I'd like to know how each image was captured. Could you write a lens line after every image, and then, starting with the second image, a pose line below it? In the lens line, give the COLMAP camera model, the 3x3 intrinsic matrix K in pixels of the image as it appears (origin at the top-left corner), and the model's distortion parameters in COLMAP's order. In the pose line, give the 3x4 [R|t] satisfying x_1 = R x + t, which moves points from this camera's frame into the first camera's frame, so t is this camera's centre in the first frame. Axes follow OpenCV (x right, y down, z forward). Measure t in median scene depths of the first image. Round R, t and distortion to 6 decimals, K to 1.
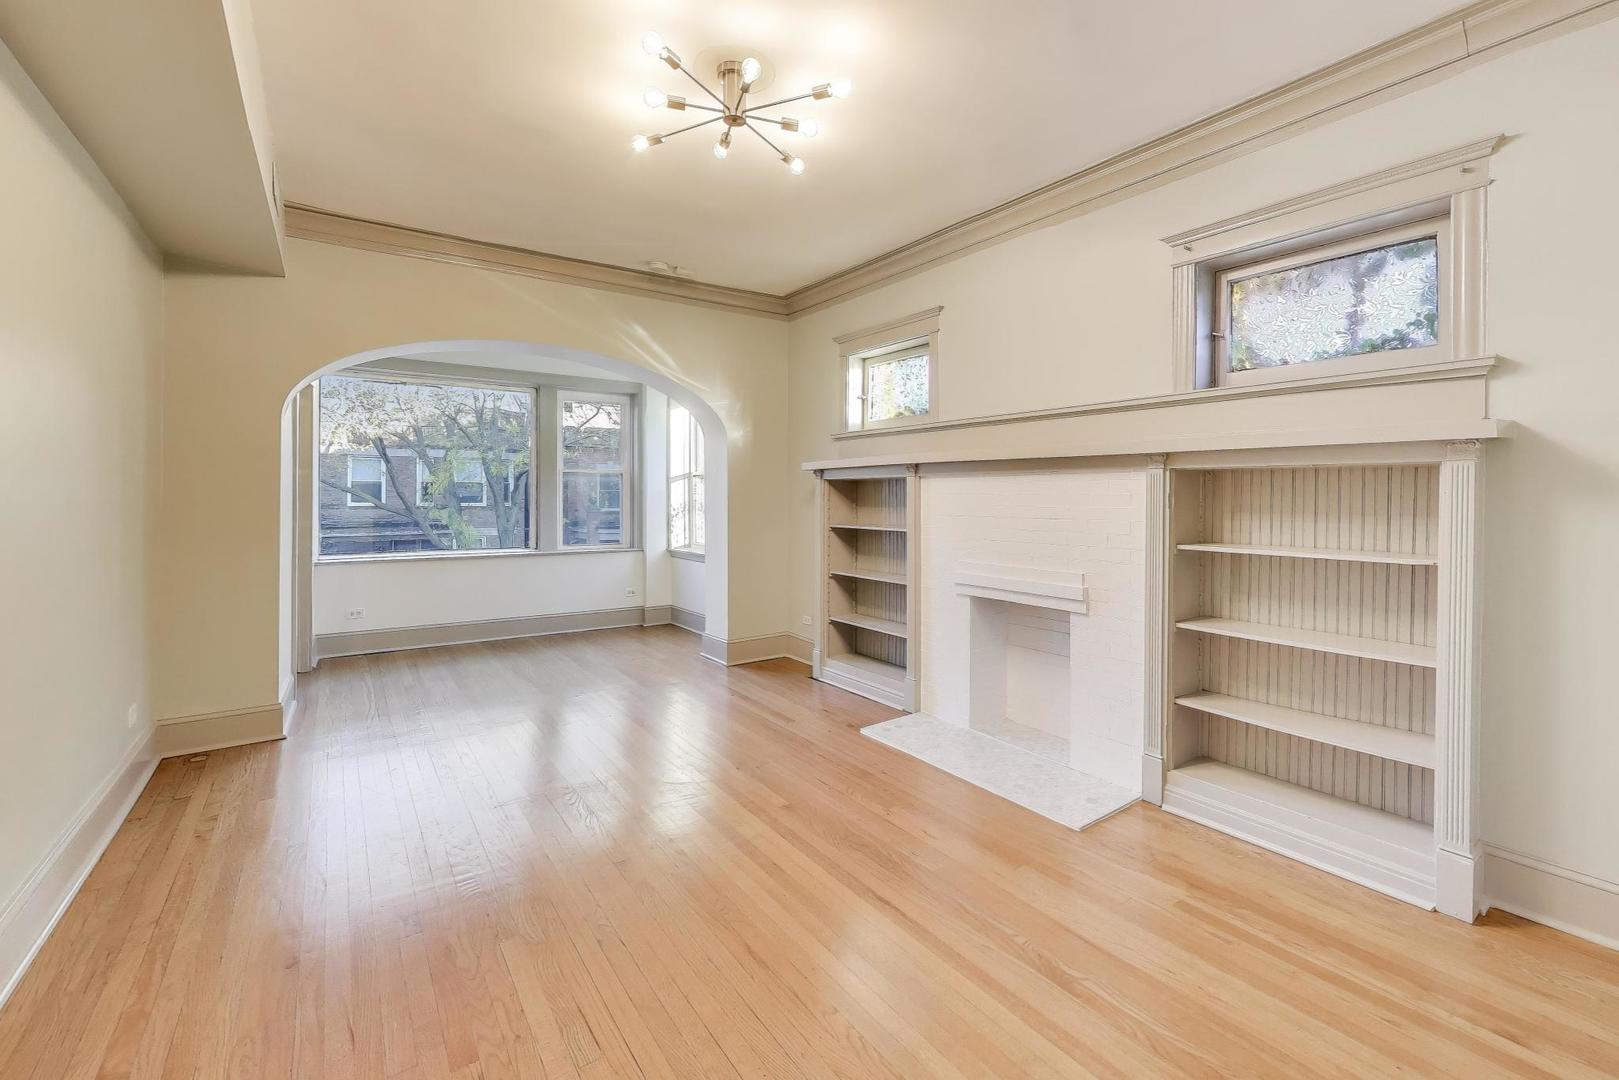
lens RADIAL K [[697.2, 0, 831.4], [0, 697.2, 504.3], [0, 0, 1]] dist [-0.000984, -0.000238]
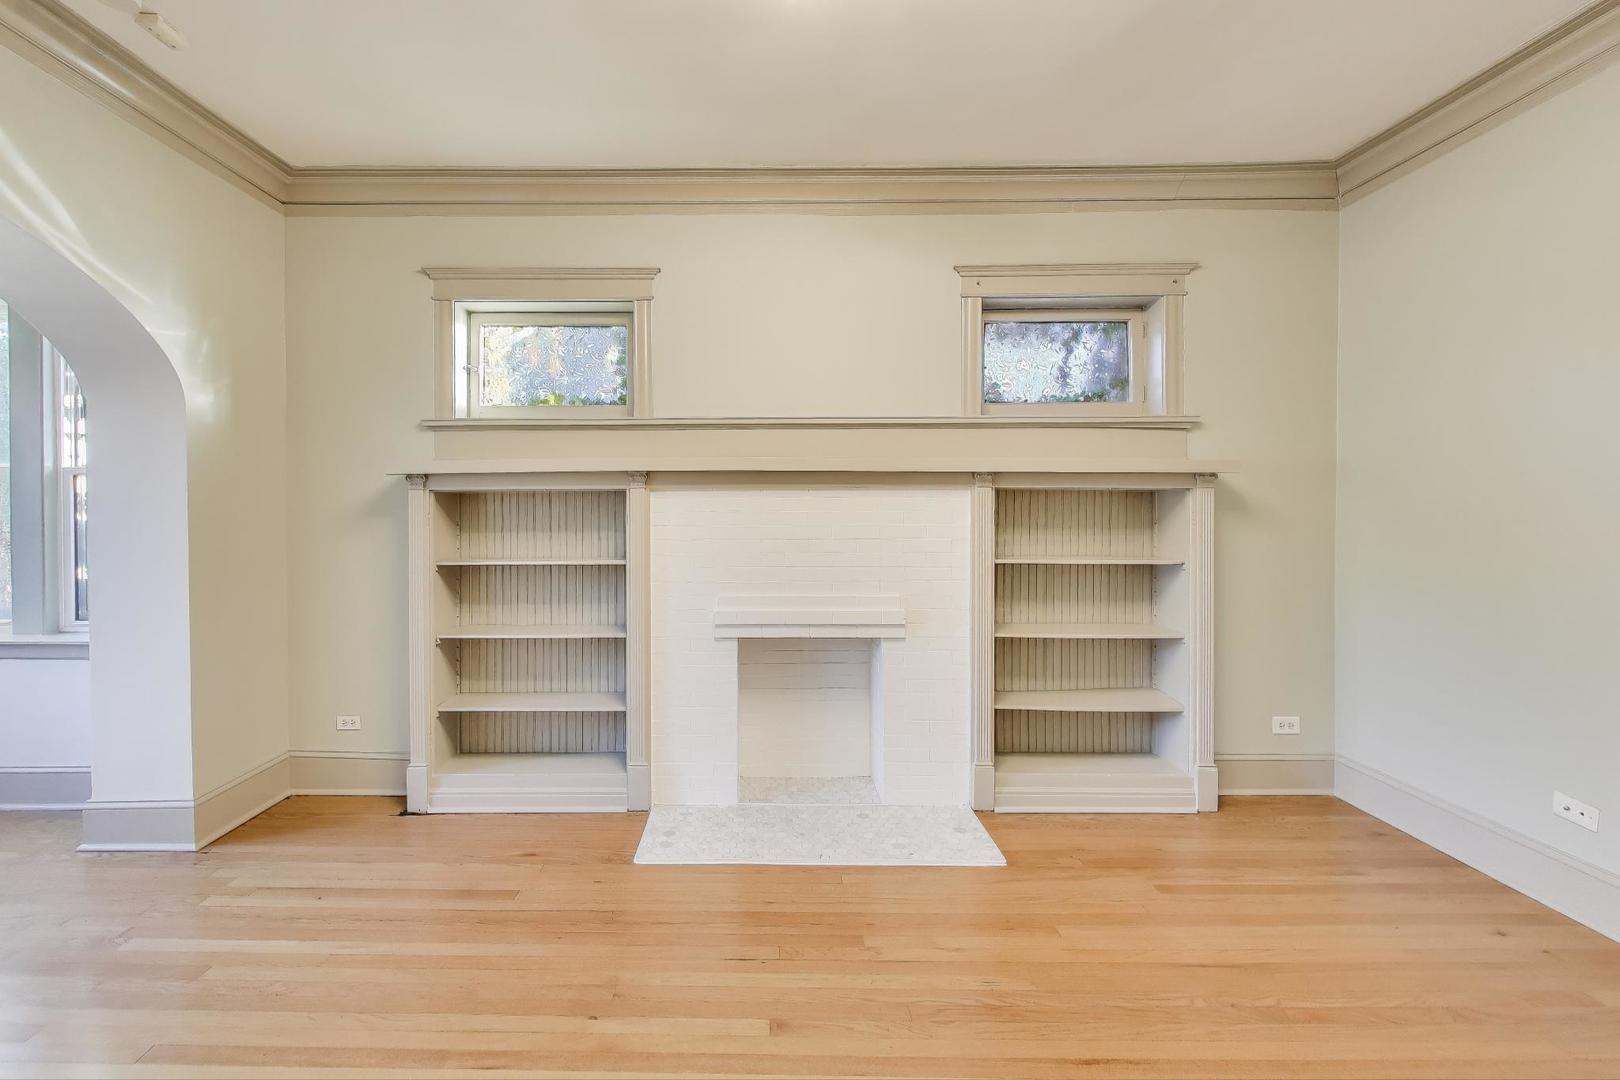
lens RADIAL K [[684.4, 0, 803.3], [0, 684.4, 525.1], [0, 0, 1]] dist [-0.002441, -0.000299]
pose [[0.593690, -0.015351, 0.804548, -0.357813], [0.015087, 0.999855, 0.007945, -0.004742], [-0.804553, 0.007421, 0.593835, 0.429163]]
